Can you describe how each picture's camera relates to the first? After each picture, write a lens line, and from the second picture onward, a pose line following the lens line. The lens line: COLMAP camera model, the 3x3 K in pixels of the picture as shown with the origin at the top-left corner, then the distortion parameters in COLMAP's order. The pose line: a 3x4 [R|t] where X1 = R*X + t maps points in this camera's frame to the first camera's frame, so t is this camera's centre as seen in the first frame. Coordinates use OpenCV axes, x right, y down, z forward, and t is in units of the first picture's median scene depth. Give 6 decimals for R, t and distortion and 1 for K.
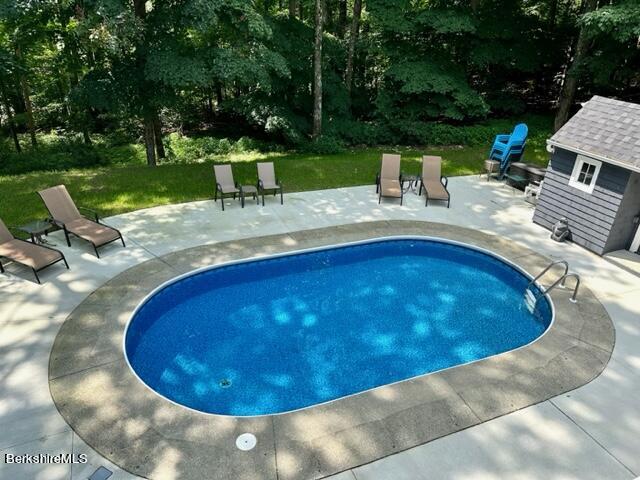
lens RADIAL K [[450.8, 0, 323.8], [0, 450.8, 240.0], [0, 0, 1]] dist [0.062801, -0.073123]
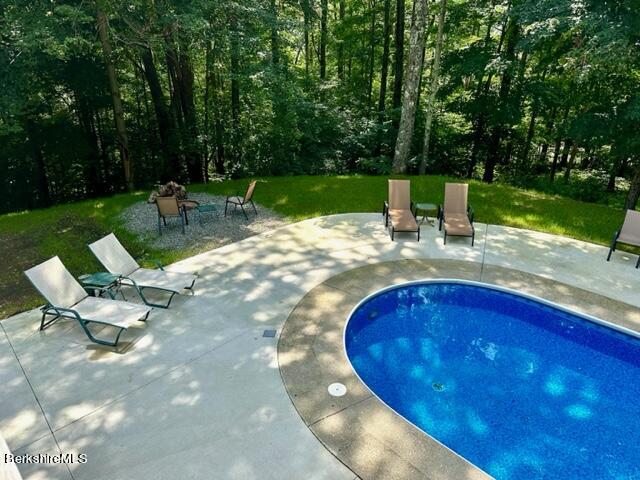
lens RADIAL K [[450.8, 0, 325.2], [0, 450.8, 240.7], [0, 0, 1]] dist [0.062801, -0.073123]
pose [[0.347140, 0.307476, -0.885975, 0.459503], [-0.402830, 0.902019, 0.155208, -0.027411], [0.846890, 0.303018, 0.436987, 0.259507]]
